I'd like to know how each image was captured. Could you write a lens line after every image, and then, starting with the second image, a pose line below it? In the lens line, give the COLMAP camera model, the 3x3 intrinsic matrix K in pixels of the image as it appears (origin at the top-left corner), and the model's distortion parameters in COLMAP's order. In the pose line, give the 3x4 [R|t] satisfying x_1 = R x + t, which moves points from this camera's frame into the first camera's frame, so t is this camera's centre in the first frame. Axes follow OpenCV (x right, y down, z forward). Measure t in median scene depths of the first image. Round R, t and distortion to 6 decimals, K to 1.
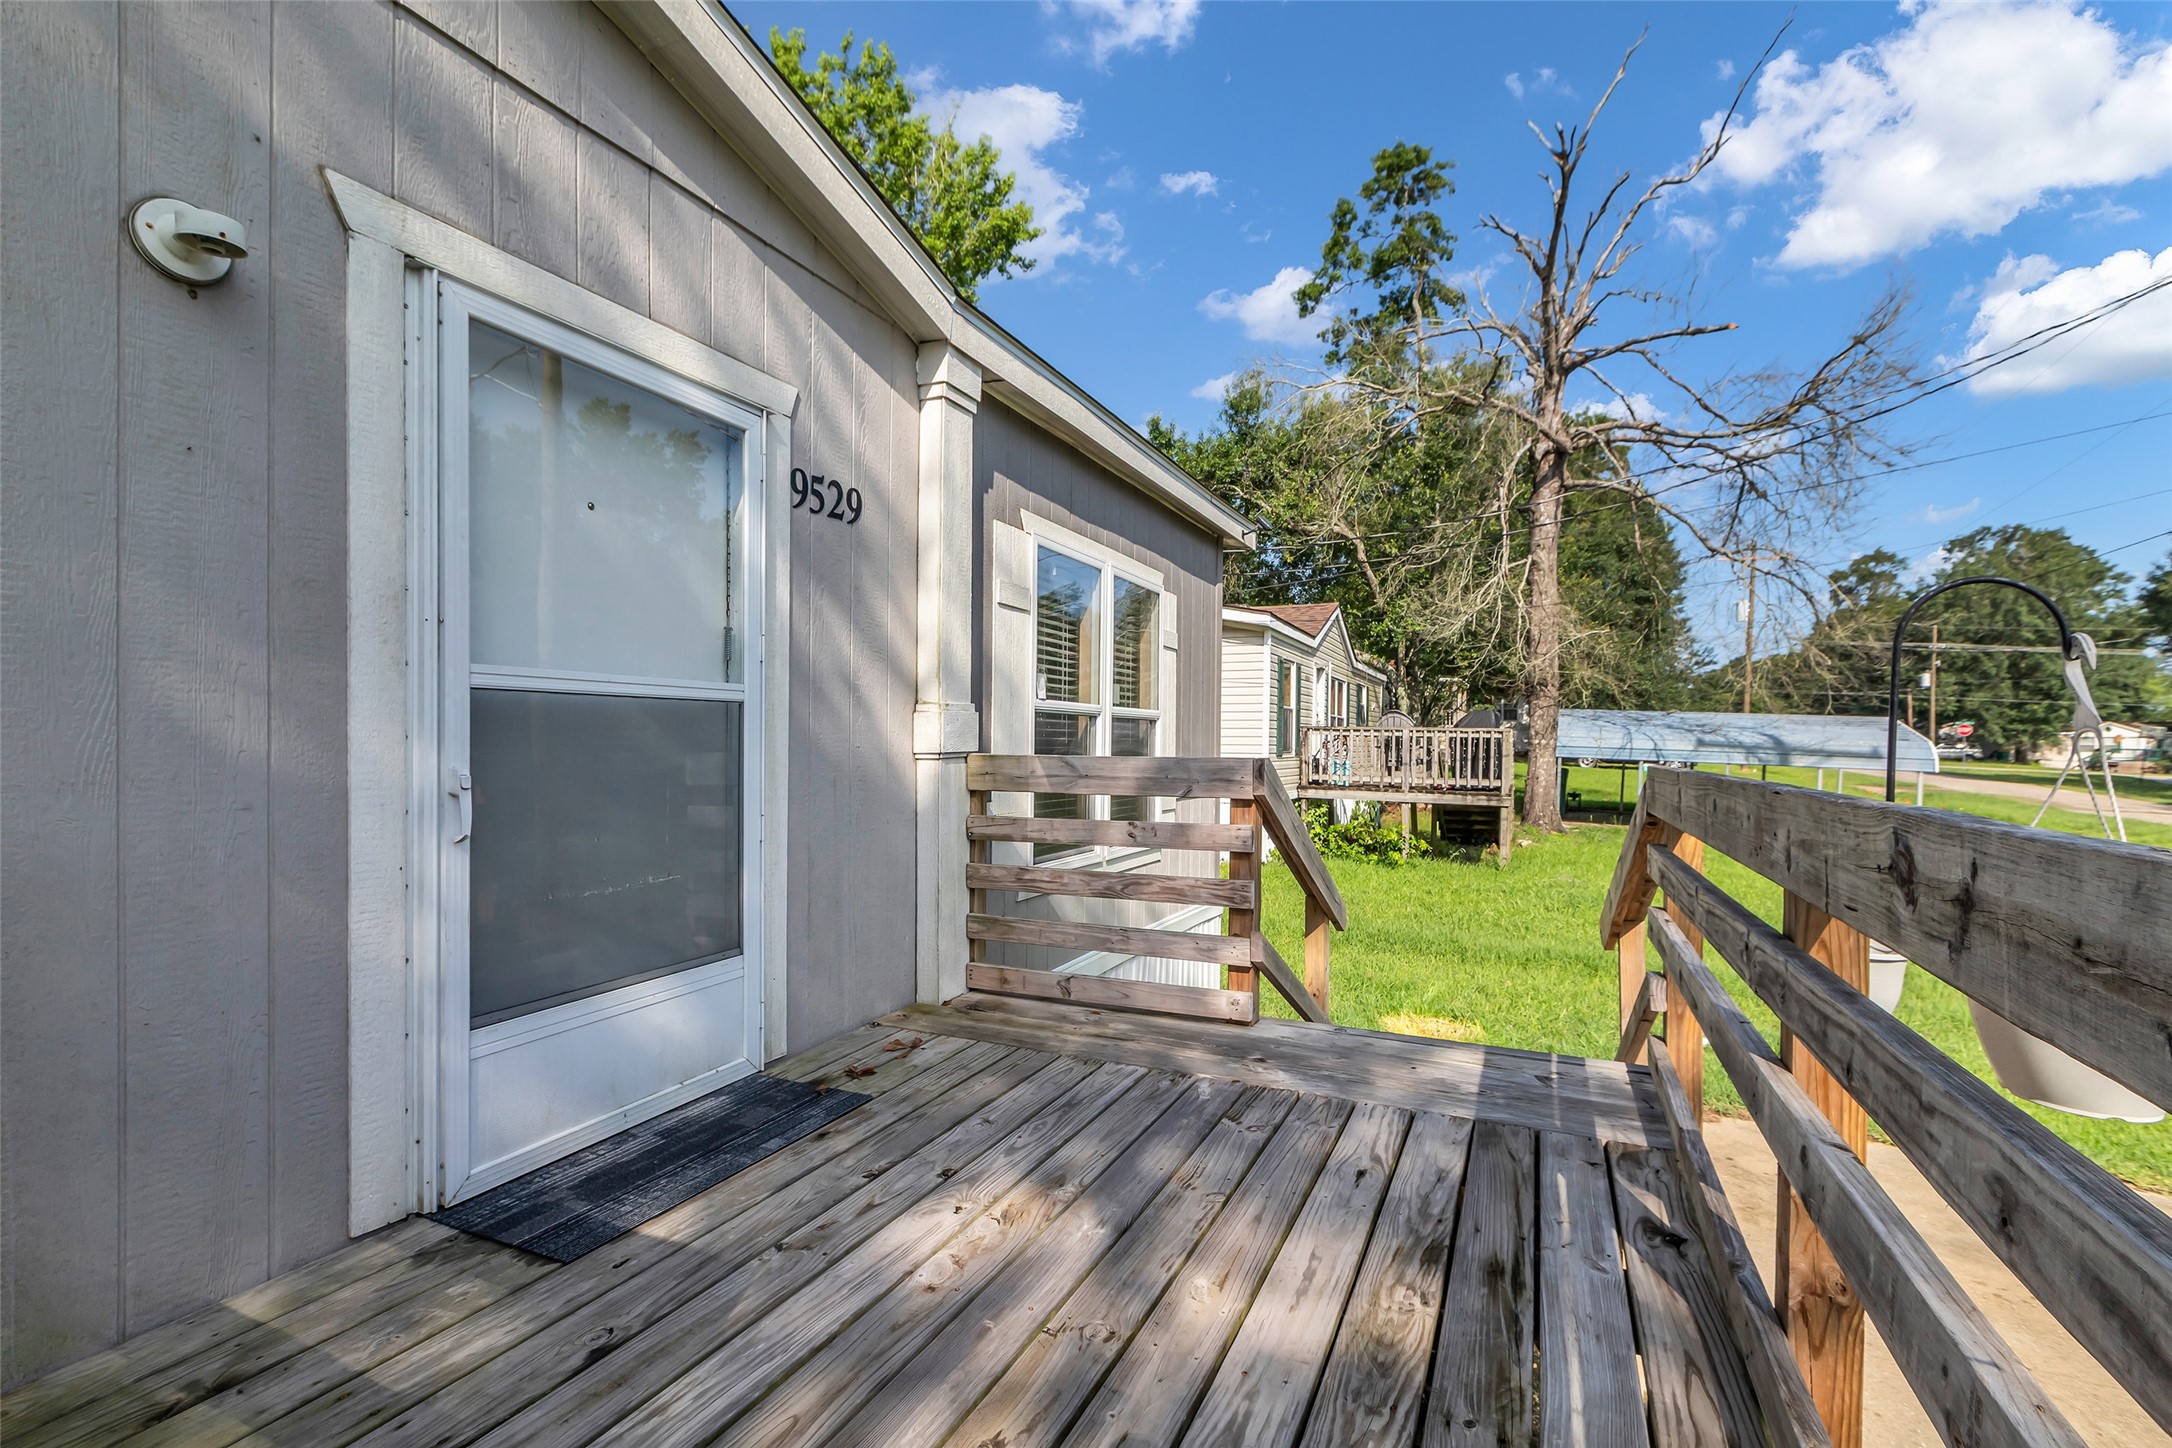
lens RADIAL K [[965.3, 0, 1097.5], [0, 965.3, 743.3], [0, 0, 1]] dist [0.002769, 0.000305]
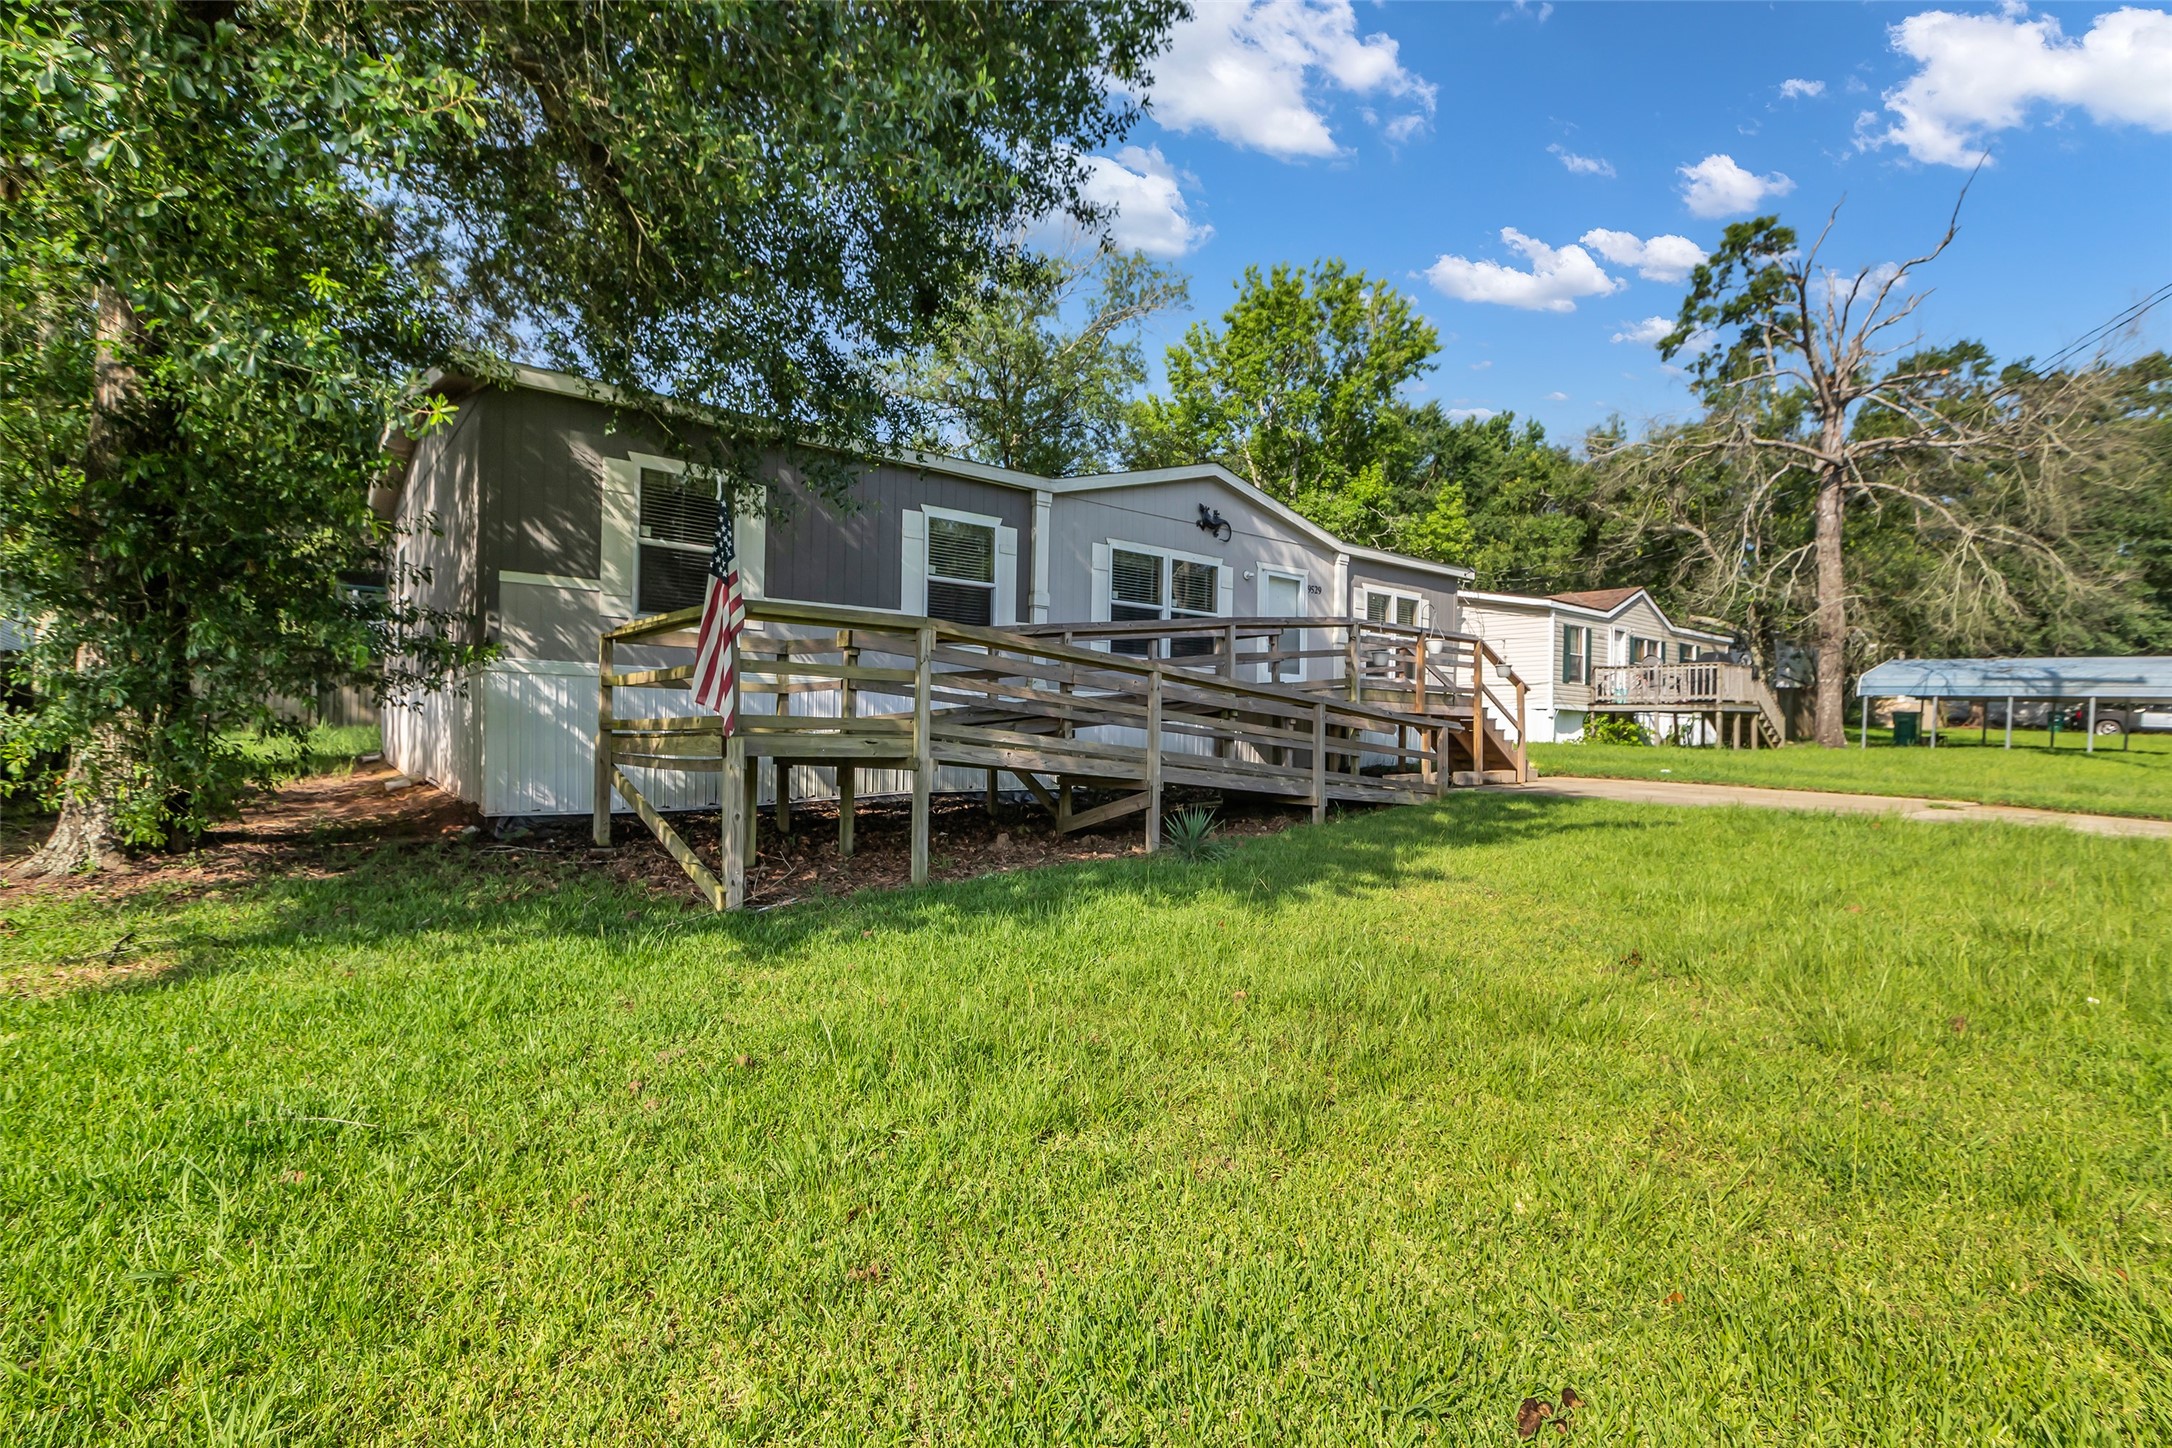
lens RADIAL K [[965.3, 0, 1097.5], [0, 965.3, 743.3], [0, 0, 1]] dist [0.002769, 0.000305]
pose [[0.894438, 0.010168, -0.447076, 0.161599], [-0.007575, 0.999943, 0.007588, 0.085814], [0.447128, -0.003400, 0.894464, -0.668509]]
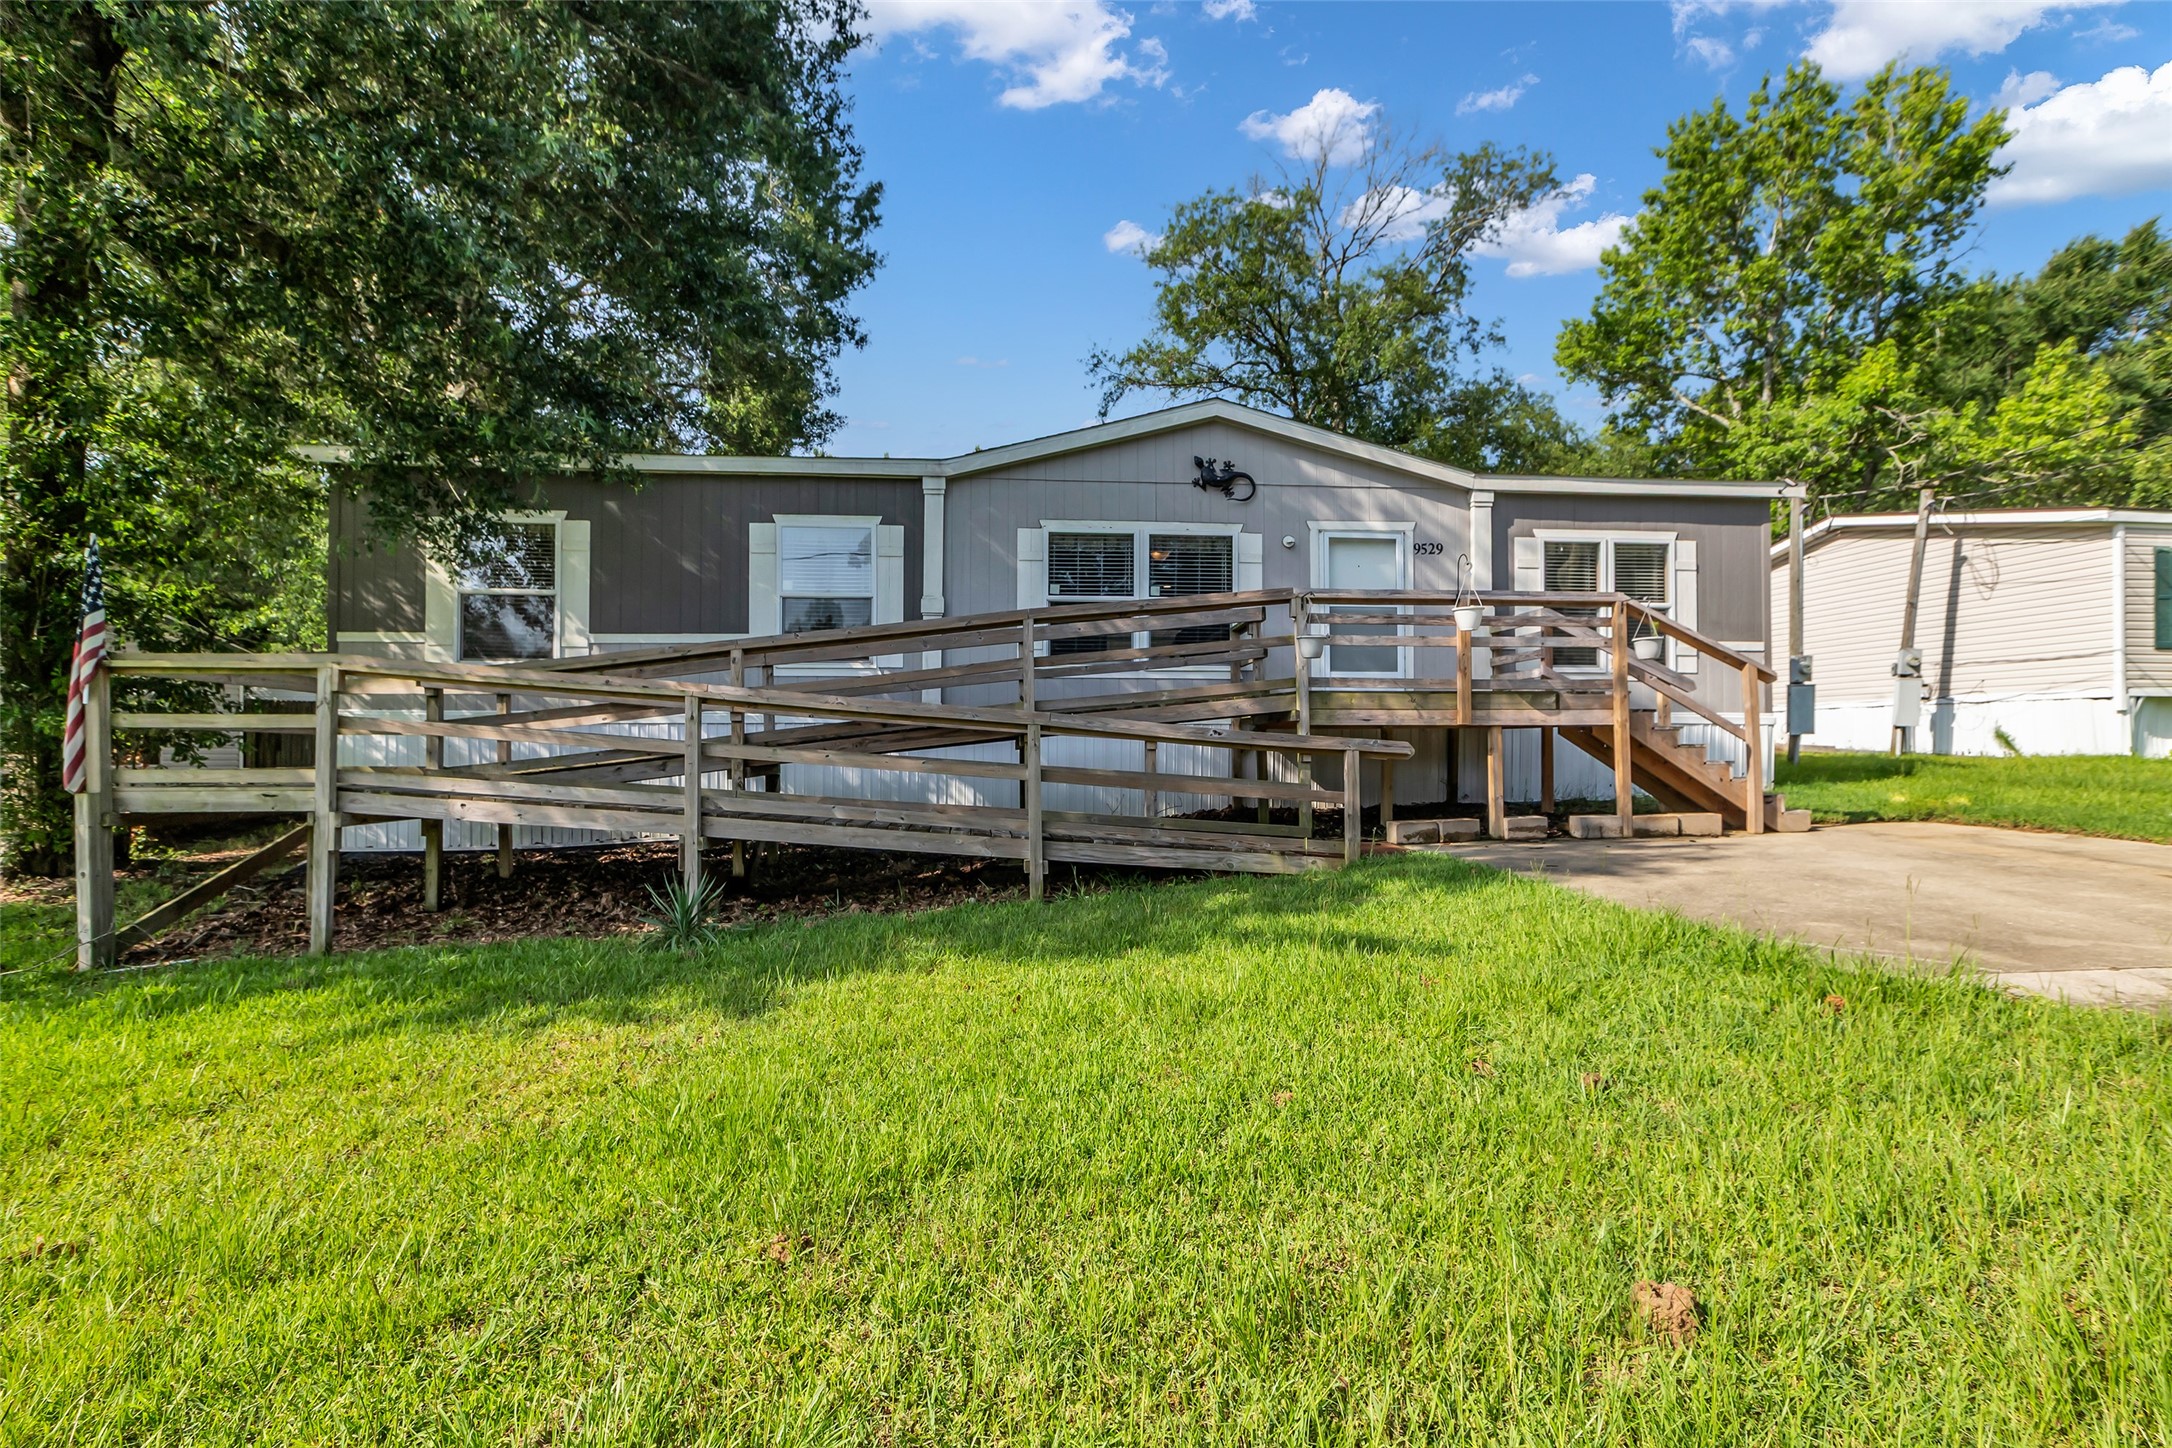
lens RADIAL K [[991.7, 0, 1090.4], [0, 991.7, 755.8], [0, 0, 1]] dist [0.004527, 0.000425]
pose [[0.528481, -0.002591, -0.848941, 0.356529], [0.012566, 0.999910, 0.004771, 0.077519], [0.848852, -0.013190, 0.528466, -0.328330]]
